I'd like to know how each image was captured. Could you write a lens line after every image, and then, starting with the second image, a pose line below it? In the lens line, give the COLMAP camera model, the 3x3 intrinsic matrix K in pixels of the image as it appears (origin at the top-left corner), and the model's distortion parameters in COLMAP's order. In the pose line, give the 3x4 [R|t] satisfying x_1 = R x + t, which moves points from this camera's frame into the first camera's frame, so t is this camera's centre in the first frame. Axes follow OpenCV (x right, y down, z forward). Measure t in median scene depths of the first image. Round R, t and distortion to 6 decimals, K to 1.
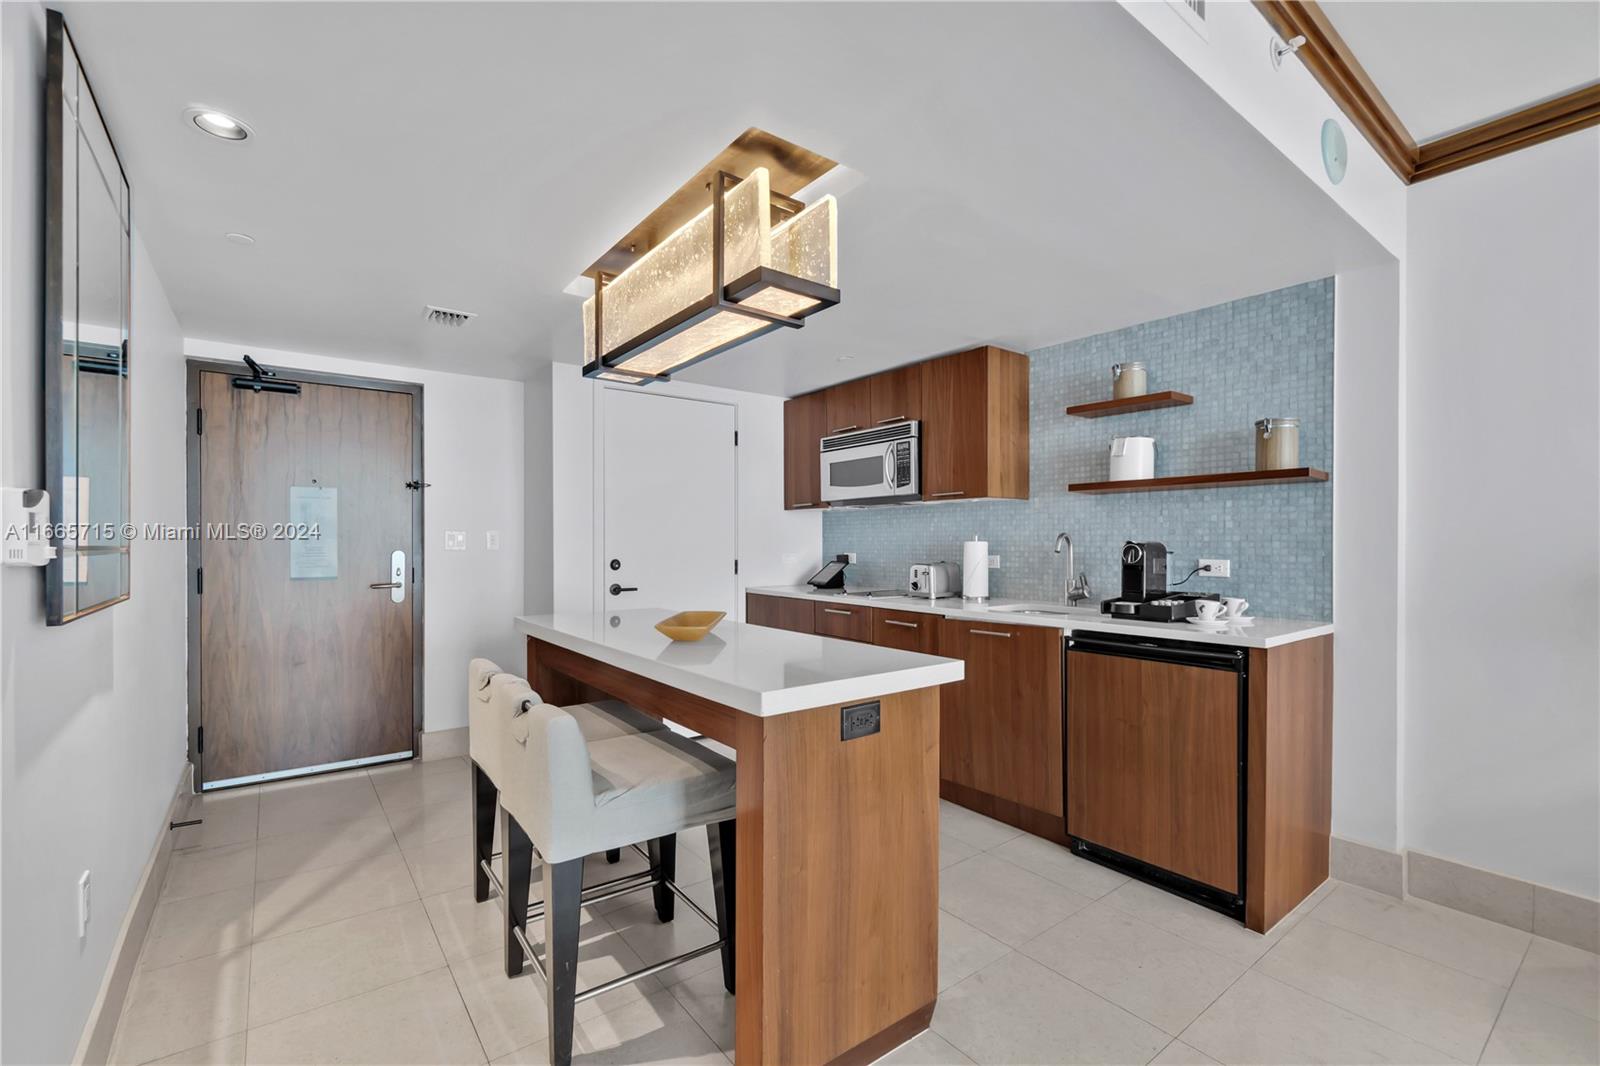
lens RADIAL K [[690.4, 0, 793.1], [0, 690.4, 541.5], [0, 0, 1]] dist [-0.000356, -0.000019]
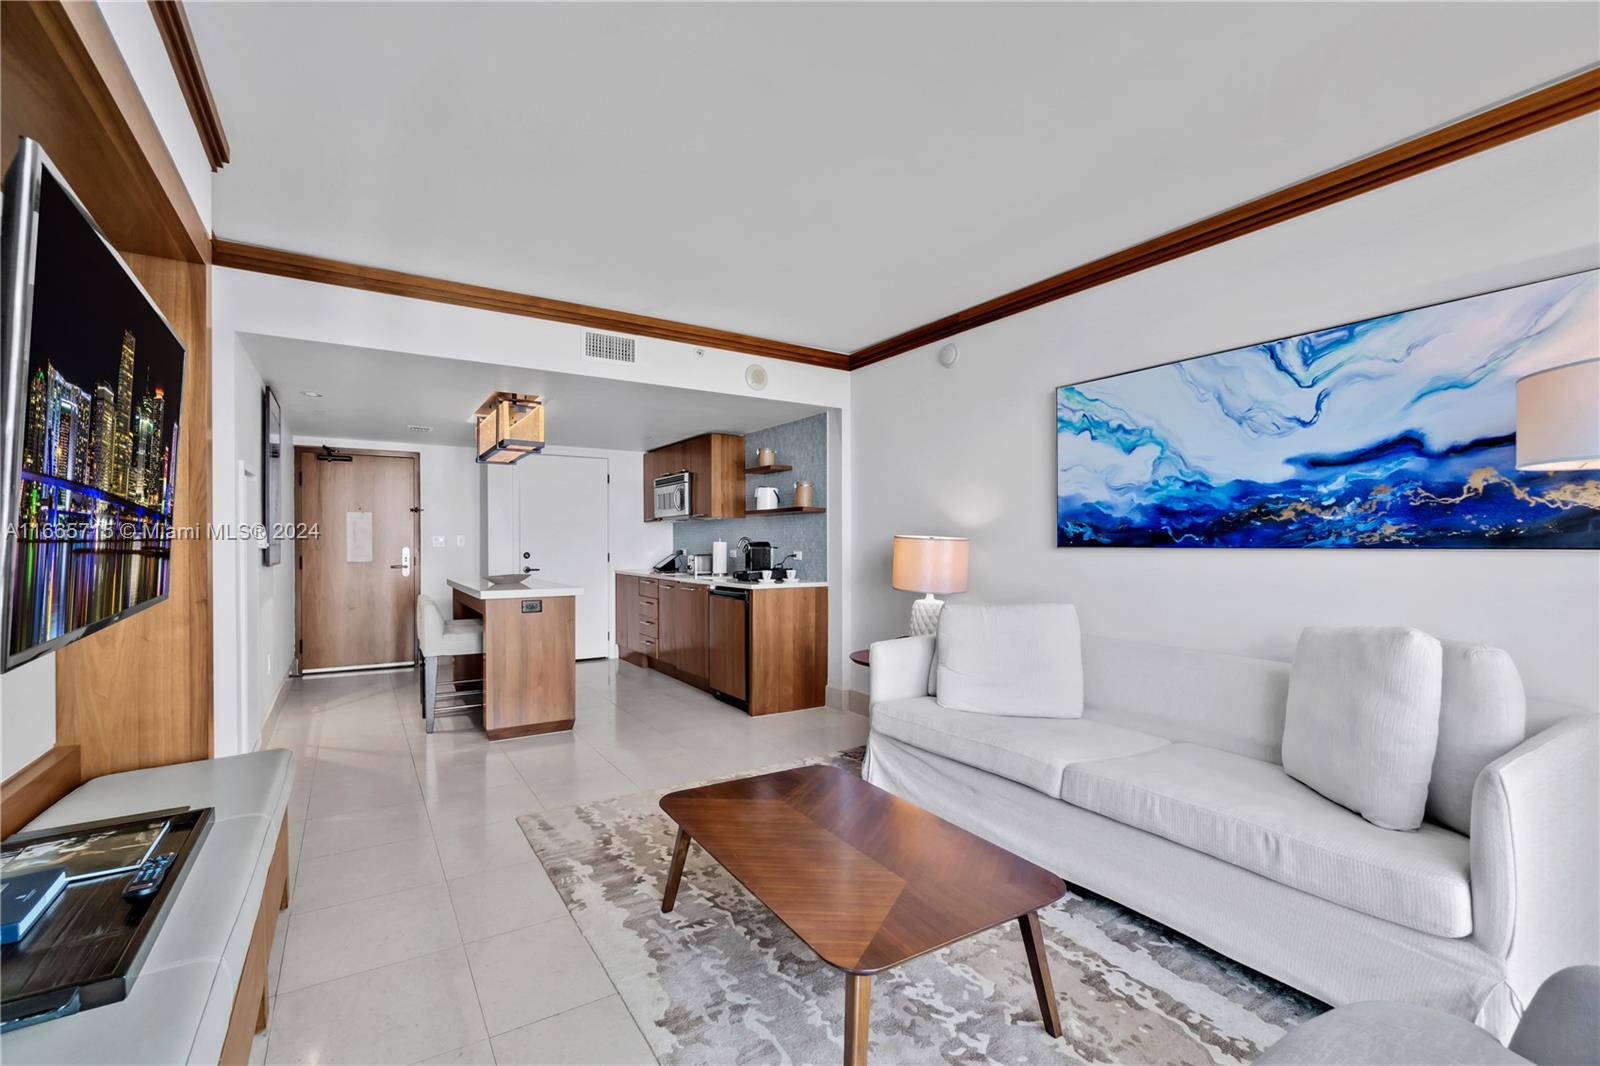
lens RADIAL K [[688.0, 0, 799.2], [0, 688.0, 541.2], [0, 0, 1]] dist [0.000150, -0.000007]
pose [[0.997395, 0.000140, -0.072136, 0.621281], [-0.000292, 0.999998, -0.002095, 0.001869], [0.072135, 0.002111, 0.997393, -0.760878]]
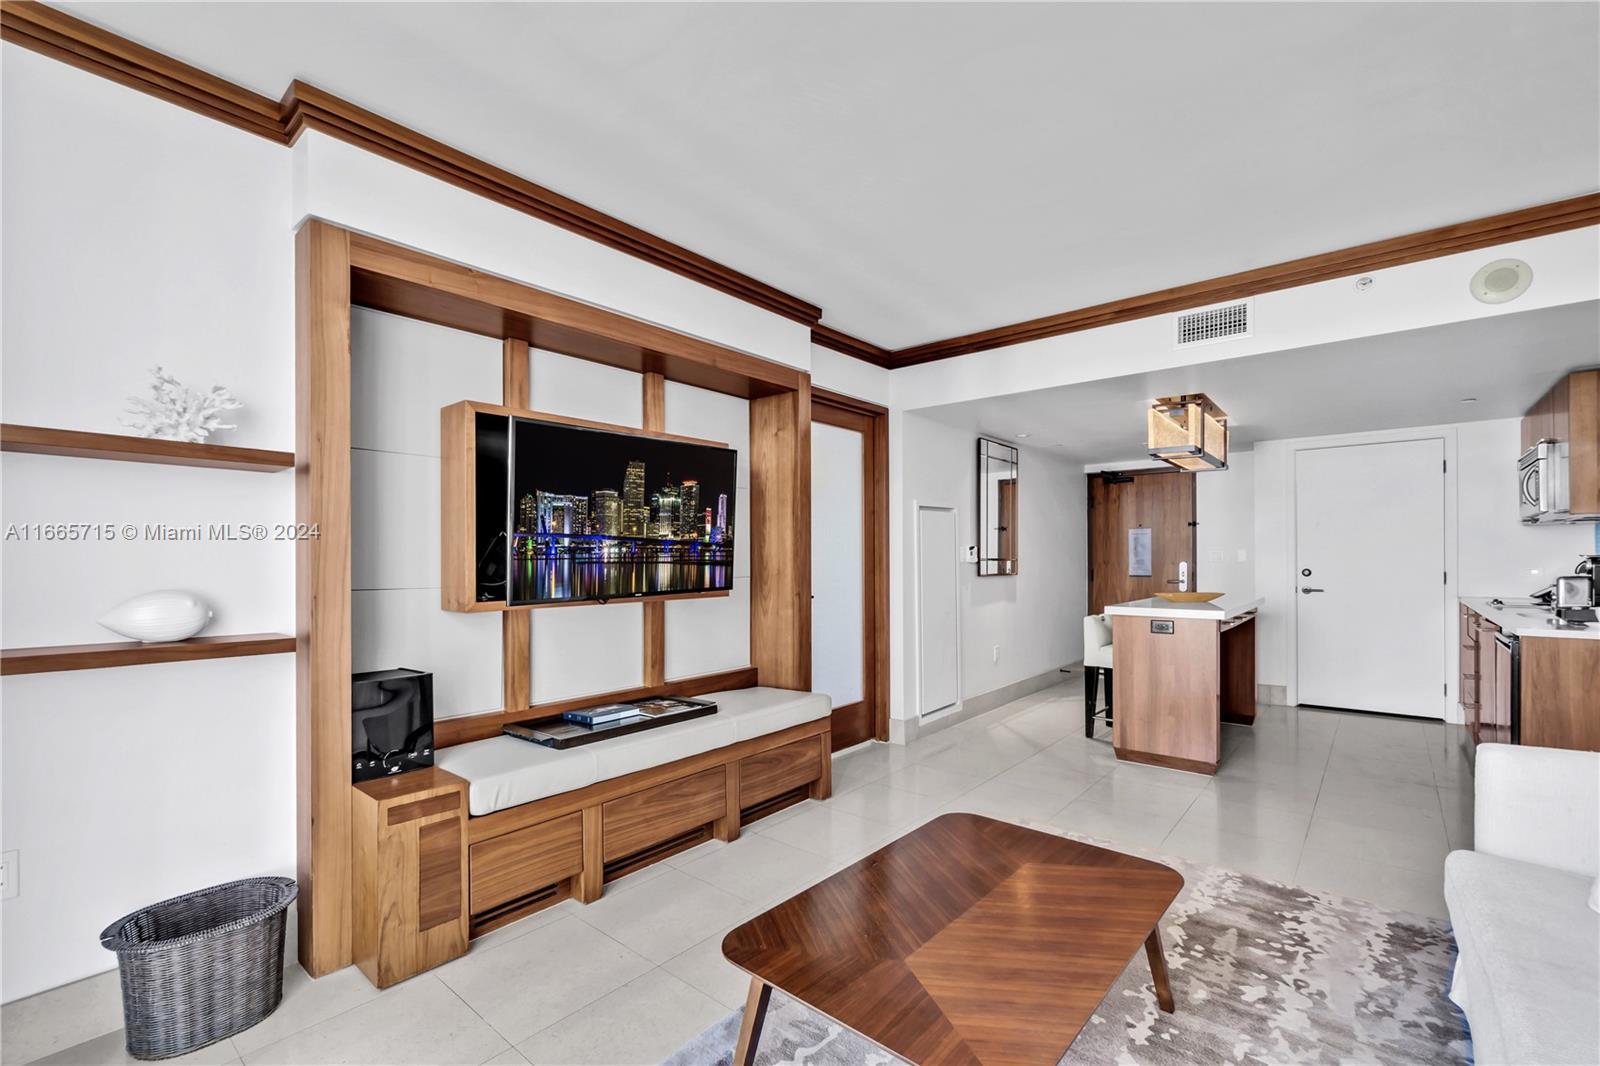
lens RADIAL K [[702.2, 0, 769.7], [0, 702.2, 539.7], [0, 0, 1]] dist [0.001874, -0.000078]
pose [[0.195744, -0.024815, -0.980341, 1.079947], [0.001569, 0.999686, -0.024991, 0.000523], [0.980654, 0.003354, 0.195721, -0.420484]]
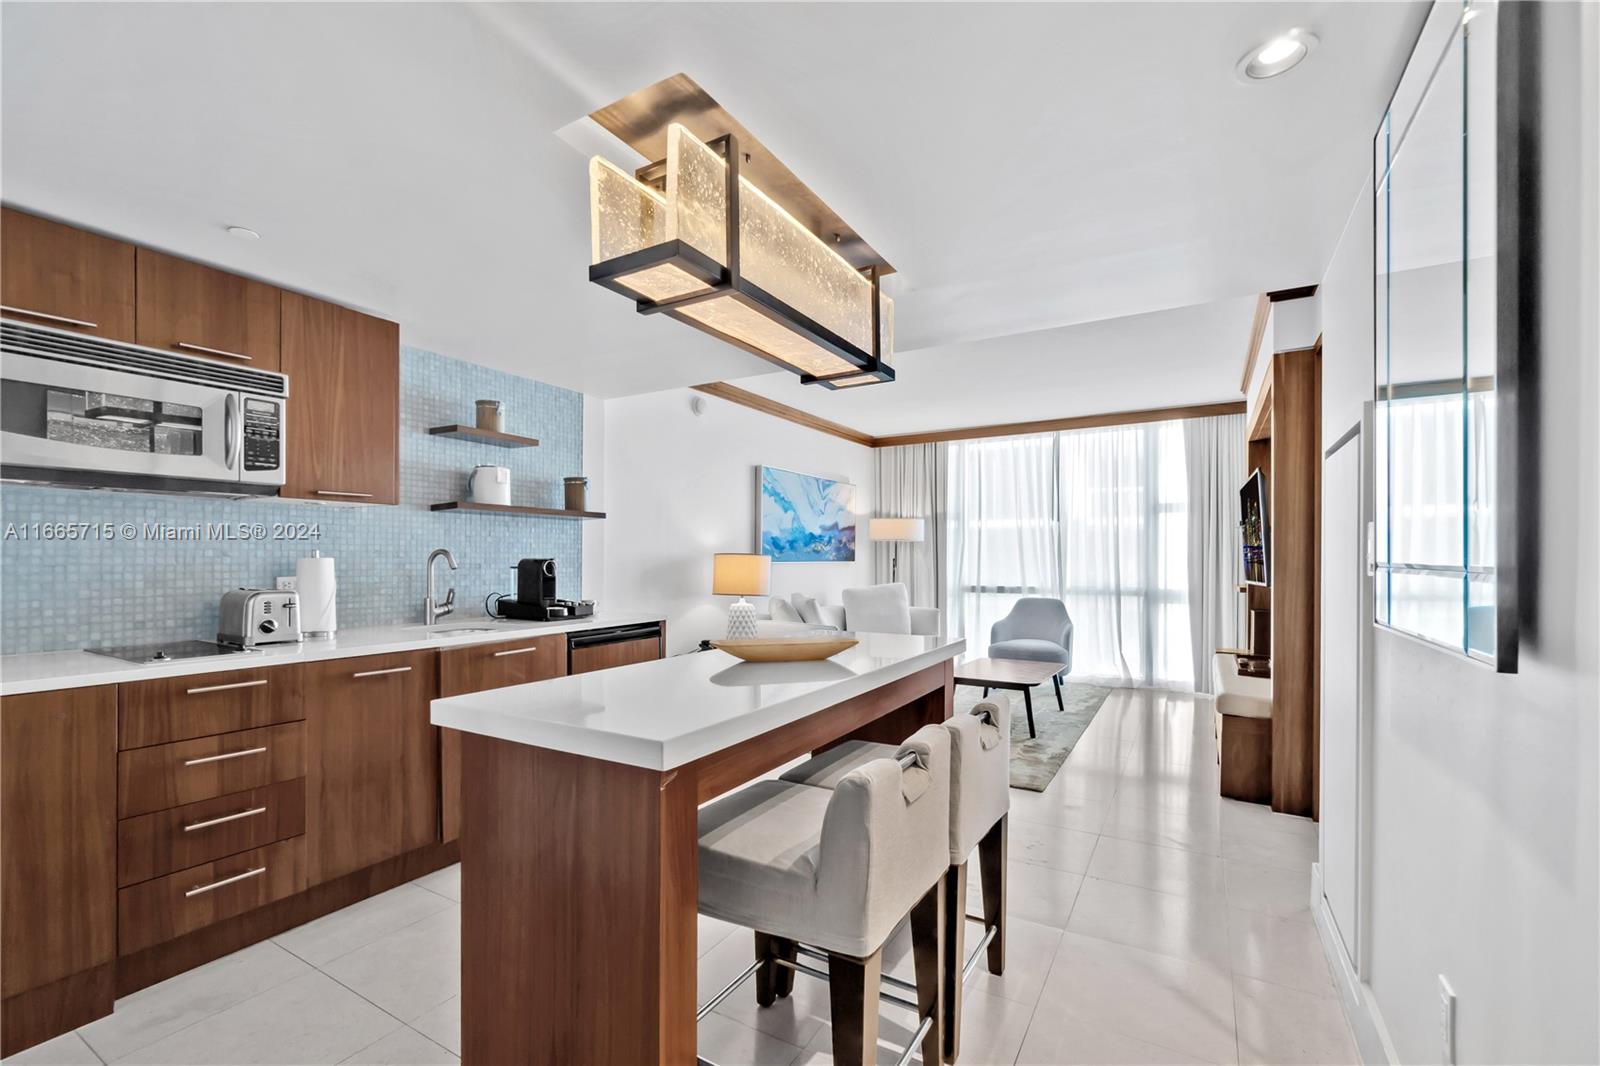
lens RADIAL K [[721.3, 0, 731.9], [0, 721.3, 560.3], [0, 0, 1]] dist [-0.000552, -0.000109]
pose [[-0.344807, -0.003952, 0.938665, -0.668942], [-0.001491, 0.999992, 0.003663, -0.001174], [-0.938673, -0.000137, -0.344810, 0.908615]]
